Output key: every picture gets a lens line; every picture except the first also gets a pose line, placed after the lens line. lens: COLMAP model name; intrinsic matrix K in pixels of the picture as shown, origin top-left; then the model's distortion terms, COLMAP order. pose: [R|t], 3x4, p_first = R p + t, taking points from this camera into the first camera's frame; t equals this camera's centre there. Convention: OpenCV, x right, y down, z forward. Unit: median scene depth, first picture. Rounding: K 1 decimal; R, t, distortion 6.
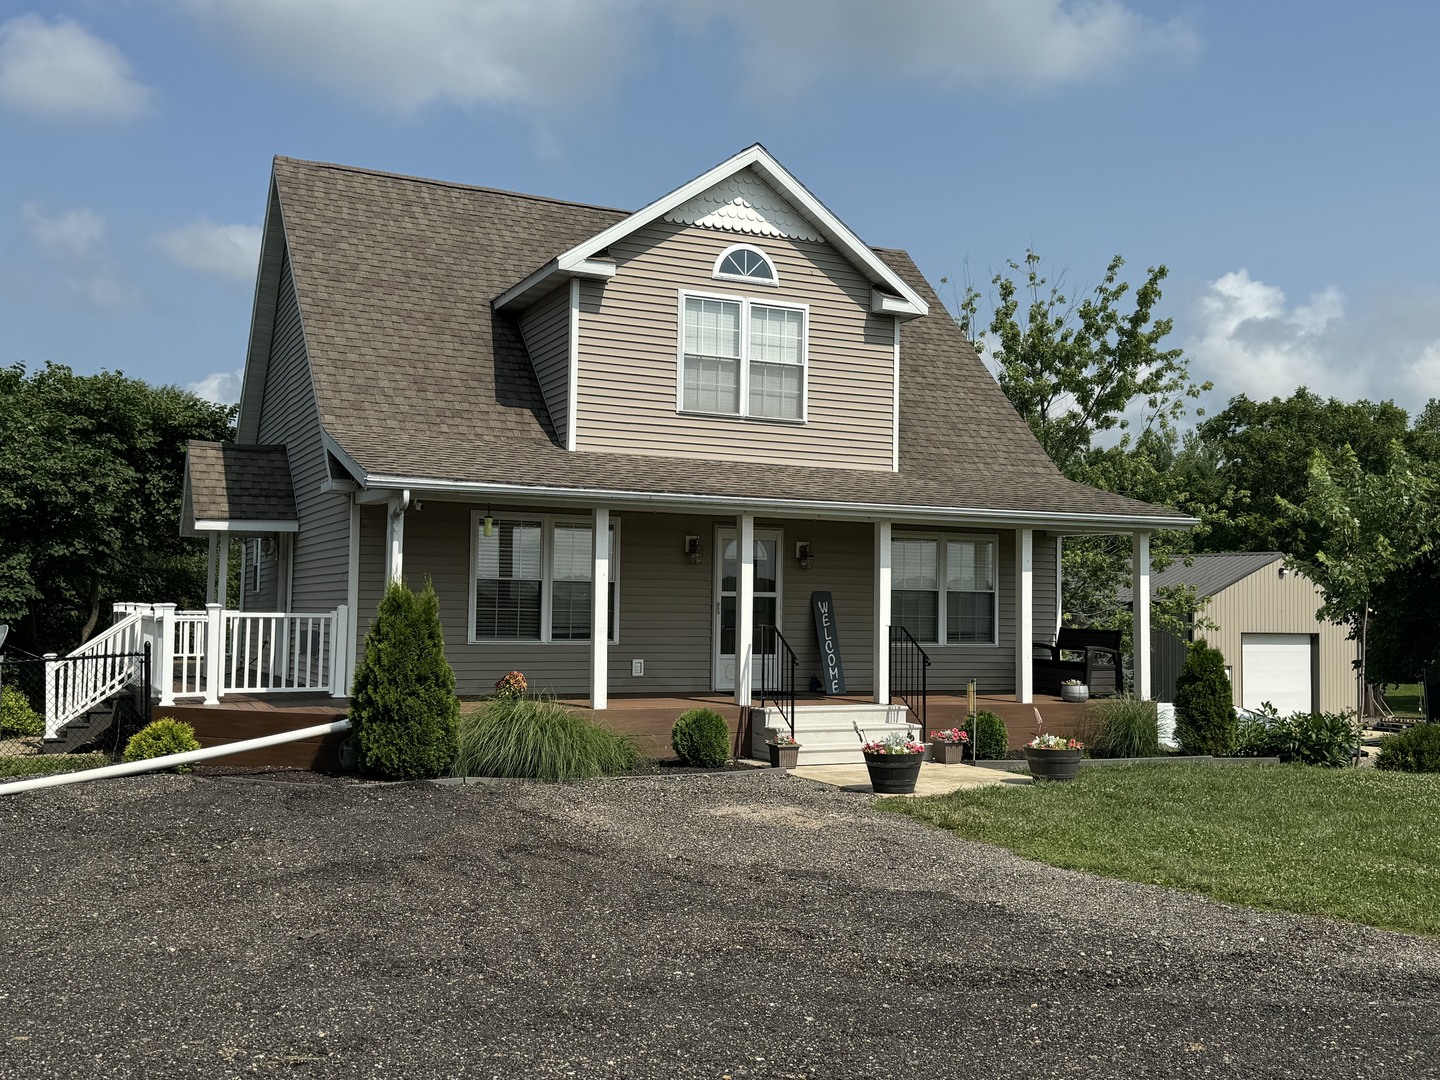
lens RADIAL K [[1409.0, 0, 720.0], [0, 1409.0, 540.0], [0, 0, 1]] dist [0.192881, -0.377485]
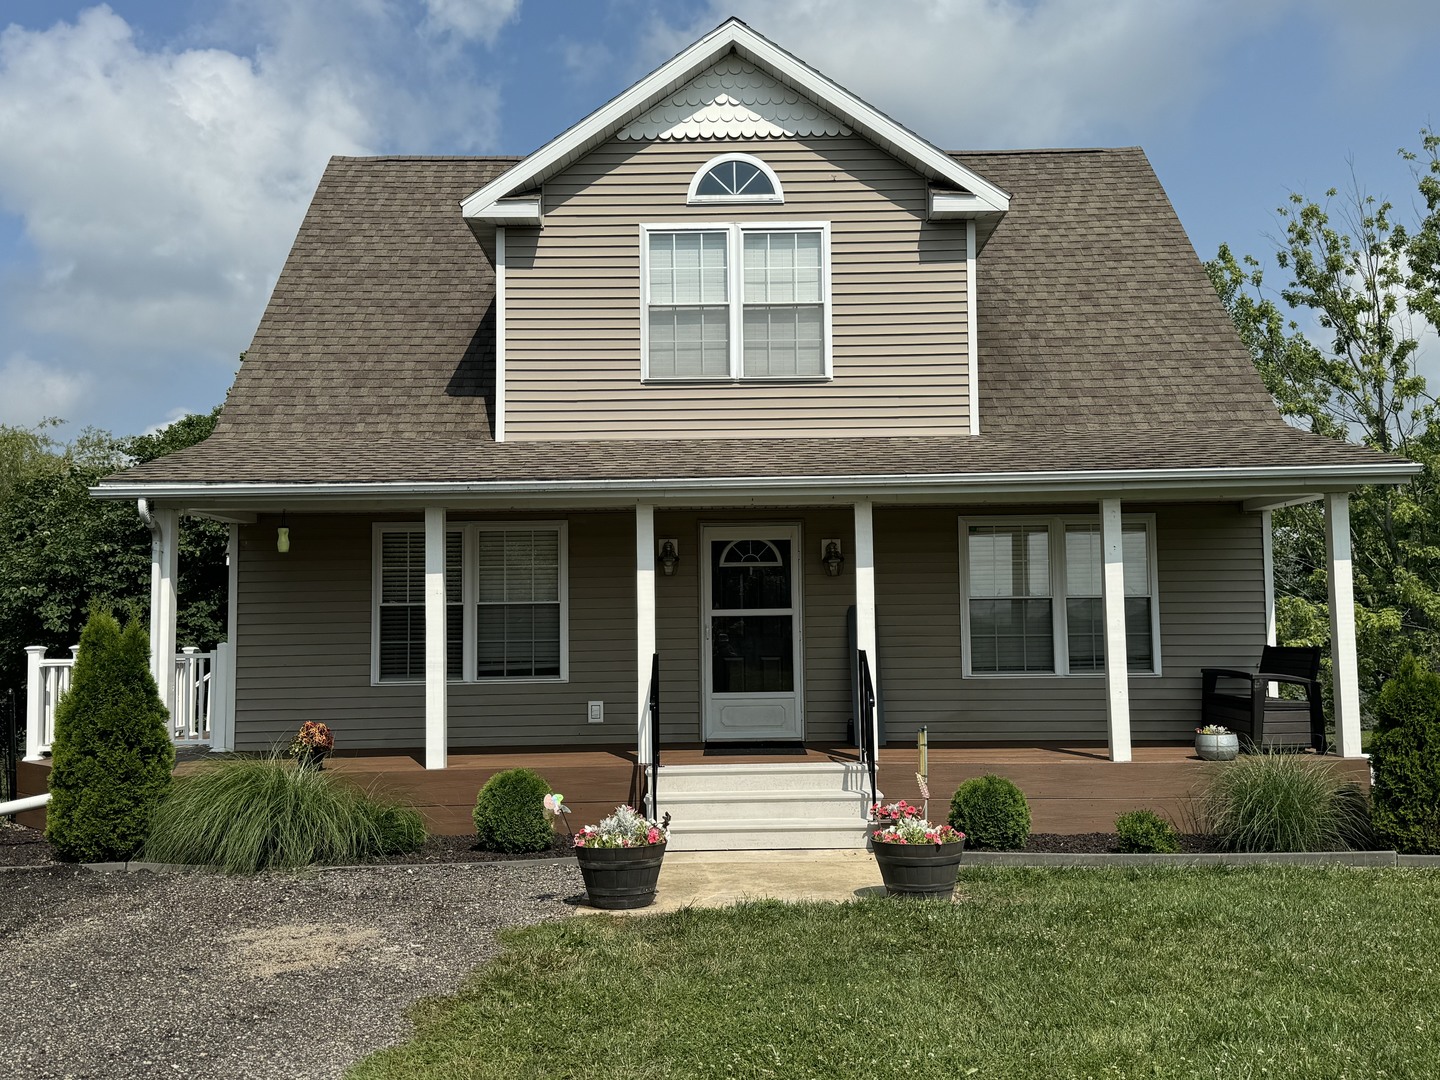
lens RADIAL K [[1409.0, 0, 720.0], [0, 1409.0, 540.0], [0, 0, 1]] dist [0.192881, -0.377485]
pose [[0.903717, -0.059867, -0.423925, 0.326079], [0.048950, 0.998130, -0.036605, 0.026562], [0.425324, 0.012329, 0.904957, 0.308985]]
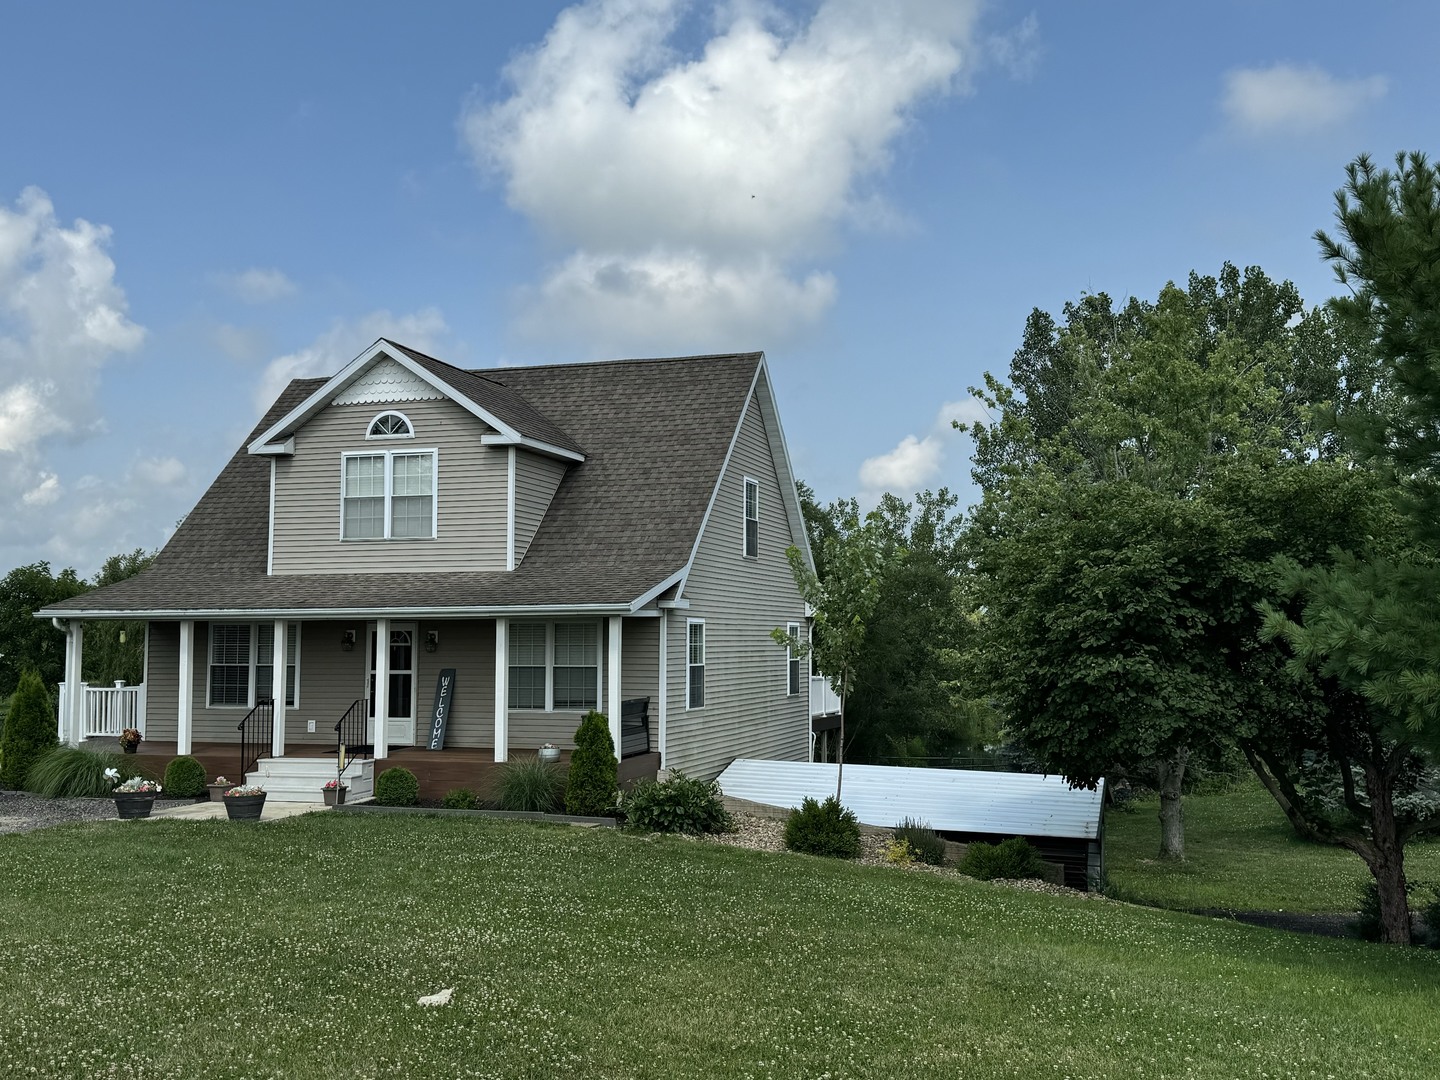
lens RADIAL K [[1409.0, 0, 720.0], [0, 1409.0, 540.0], [0, 0, 1]] dist [0.192881, -0.377485]
pose [[0.723479, -0.062254, -0.687534, 1.174325], [0.045877, 0.998060, -0.042095, -0.015159], [0.688820, -0.001087, 0.724931, 0.238842]]
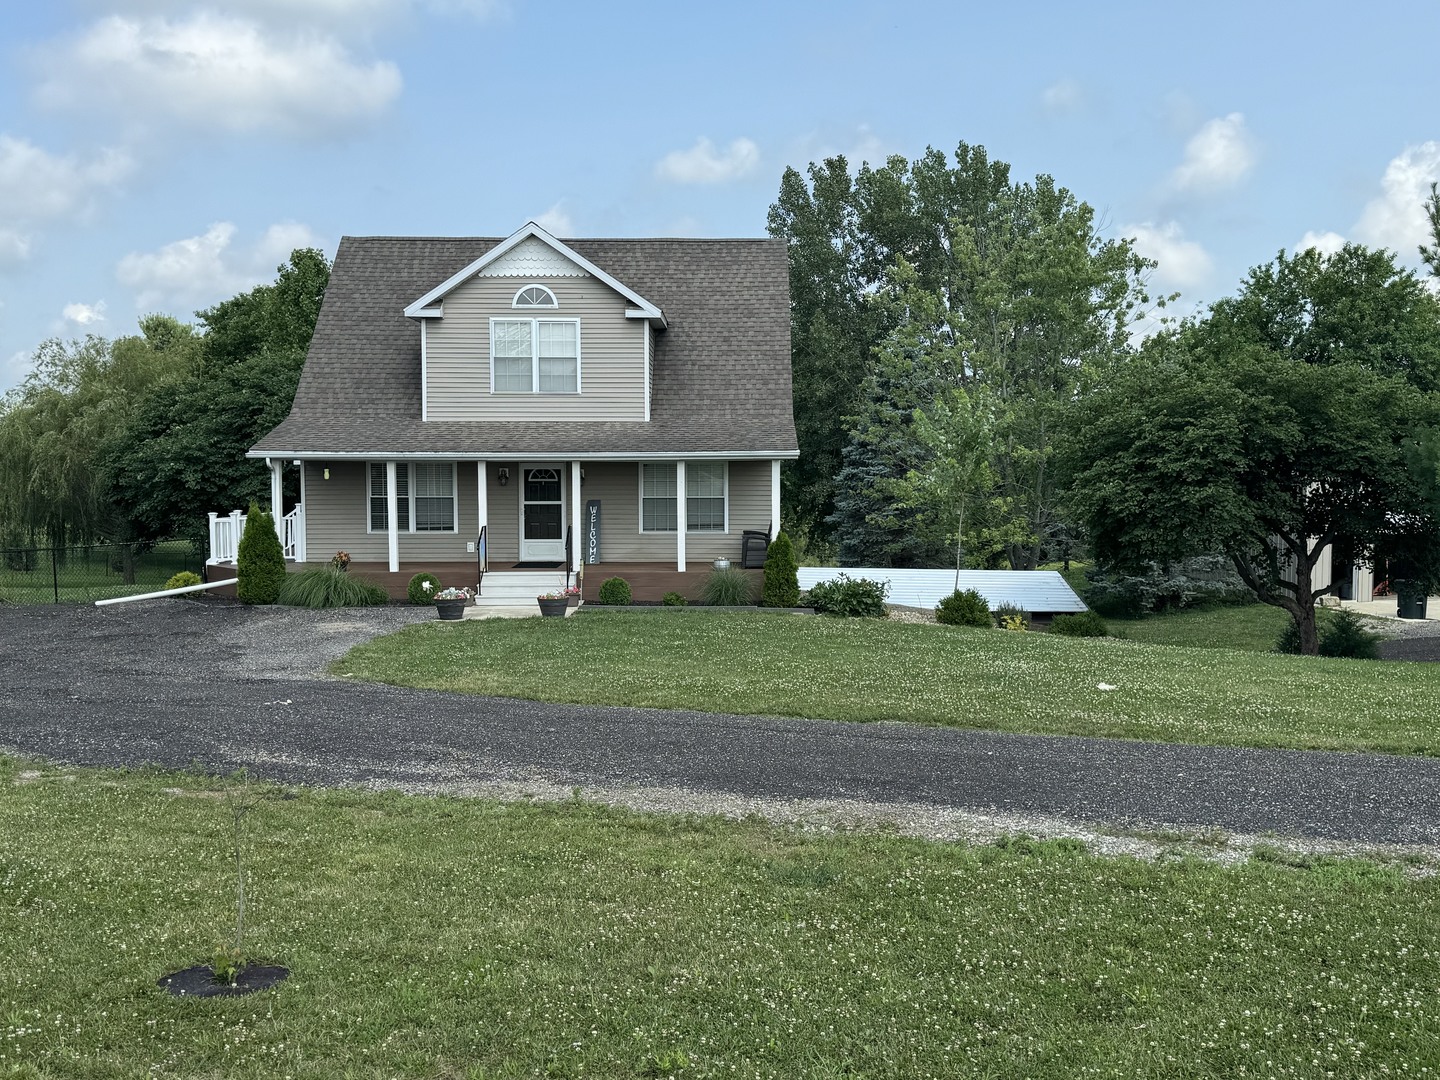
lens RADIAL K [[1409.0, 0, 720.0], [0, 1409.0, 540.0], [0, 0, 1]] dist [0.192881, -0.377485]
pose [[0.897849, 0.009677, -0.440197, 0.923096], [0.038040, 0.994316, 0.099446, -0.073322], [0.438657, -0.106032, 0.892377, -0.374015]]
